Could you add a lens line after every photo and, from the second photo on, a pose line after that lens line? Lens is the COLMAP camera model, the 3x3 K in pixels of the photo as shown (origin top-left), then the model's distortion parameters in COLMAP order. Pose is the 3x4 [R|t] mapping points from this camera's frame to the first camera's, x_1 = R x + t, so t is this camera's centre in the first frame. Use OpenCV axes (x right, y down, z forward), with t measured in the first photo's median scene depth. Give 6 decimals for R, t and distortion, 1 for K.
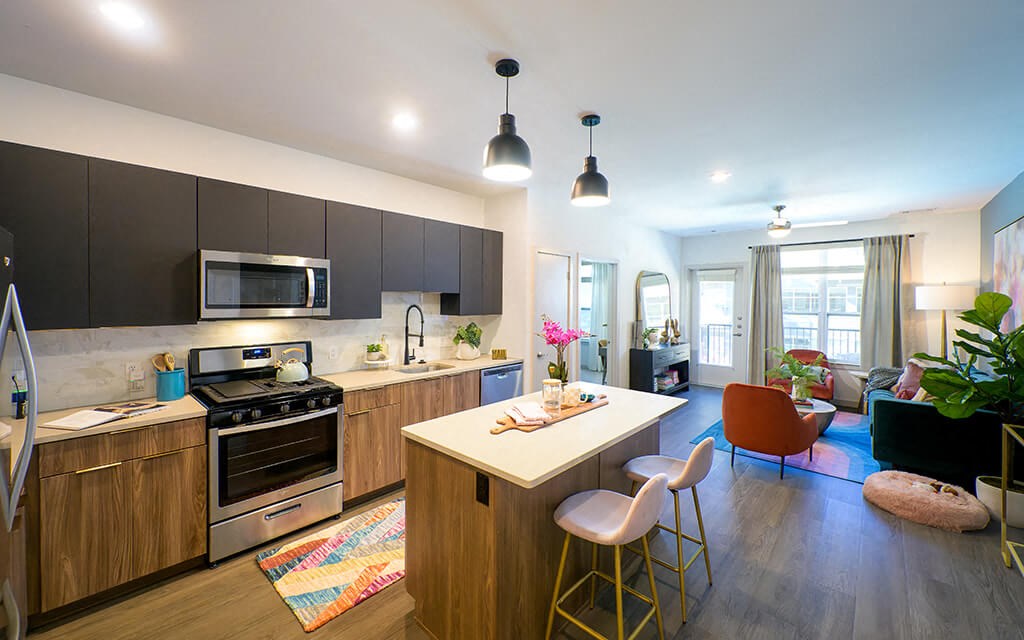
lens RADIAL K [[401.1, 0, 514.4], [0, 401.1, 303.4], [0, 0, 1]] dist [-0.002139, -0.000291]
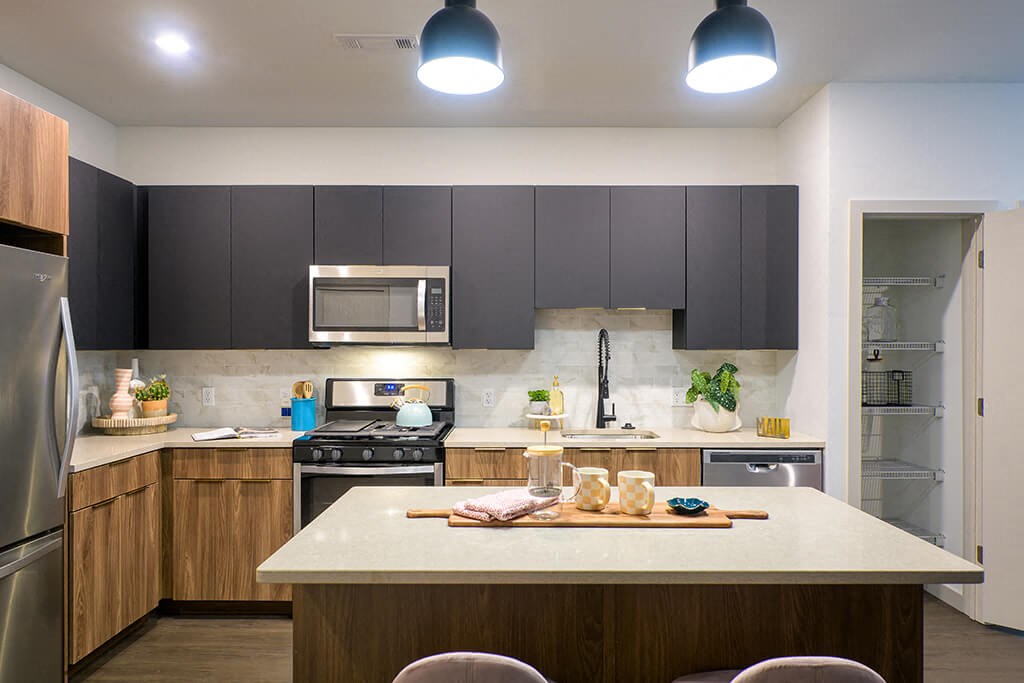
lens RADIAL K [[645.7, 0, 511.4], [0, 645.7, 348.3], [0, 0, 1]] dist [0.005876, -0.000517]
pose [[0.671010, -0.004885, -0.741432, 0.415078], [-0.004933, 0.999927, -0.011052, 0.045522], [0.741432, 0.011074, 0.670937, 0.249700]]
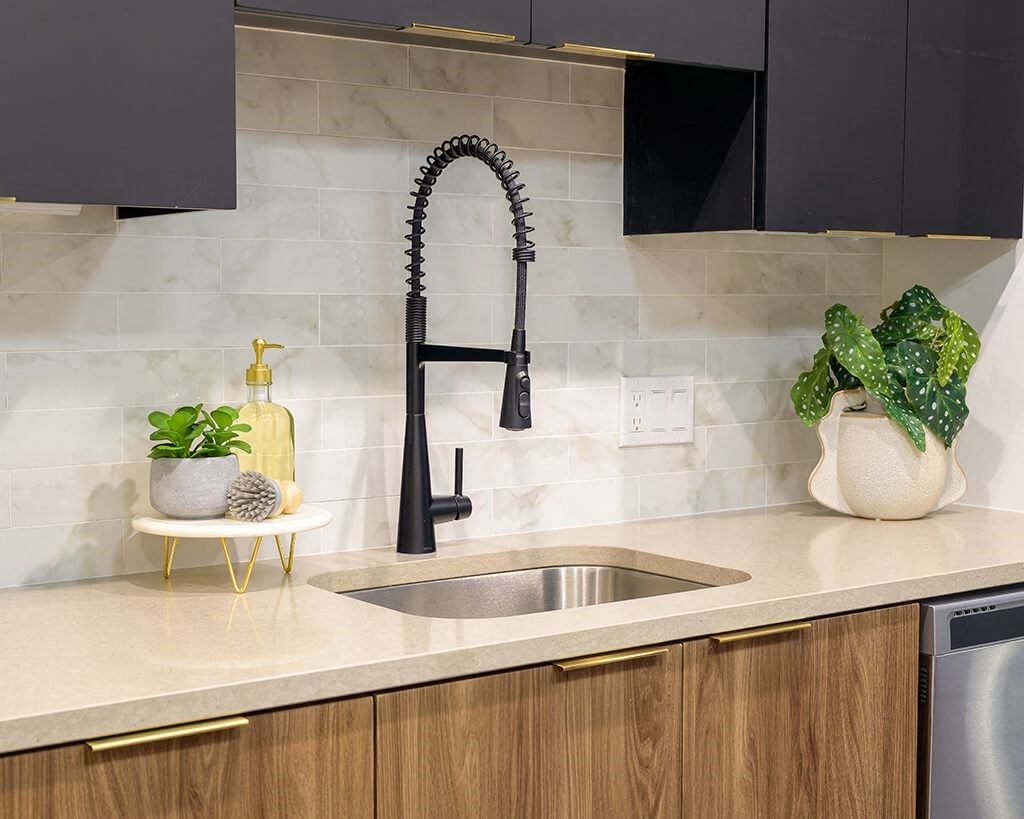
lens RADIAL K [[1598.8, 0, 513.5], [0, 1598.8, 409.4], [0, 0, 1]] dist [-0.021889, 0.000000]
pose [[0.981101, 0.008691, -0.193300, -0.129197], [0.002293, 0.998399, 0.056523, 0.072097], [0.193481, -0.055898, 0.979510, 0.466121]]
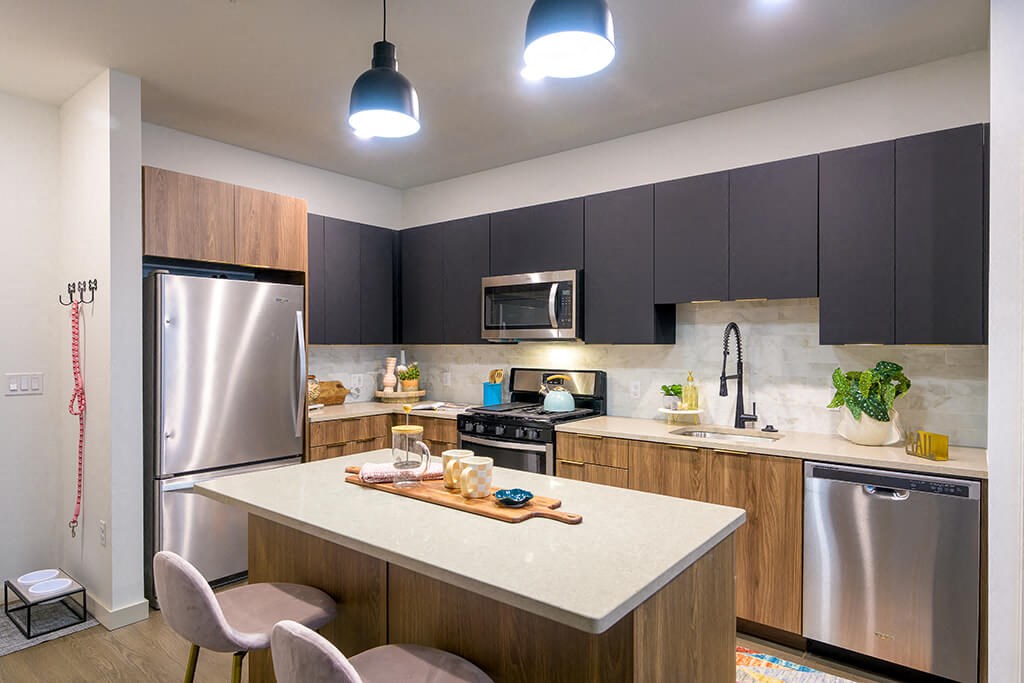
lens RADIAL K [[578.6, 0, 513.3], [0, 578.6, 345.9], [0, 0, 1]] dist [0.006856, 0.000301]
pose [[0.074681, -0.001196, -0.997207, 0.598091], [-0.010080, 0.999947, -0.001954, 0.042496], [0.997157, 0.010198, 0.074665, 0.666589]]
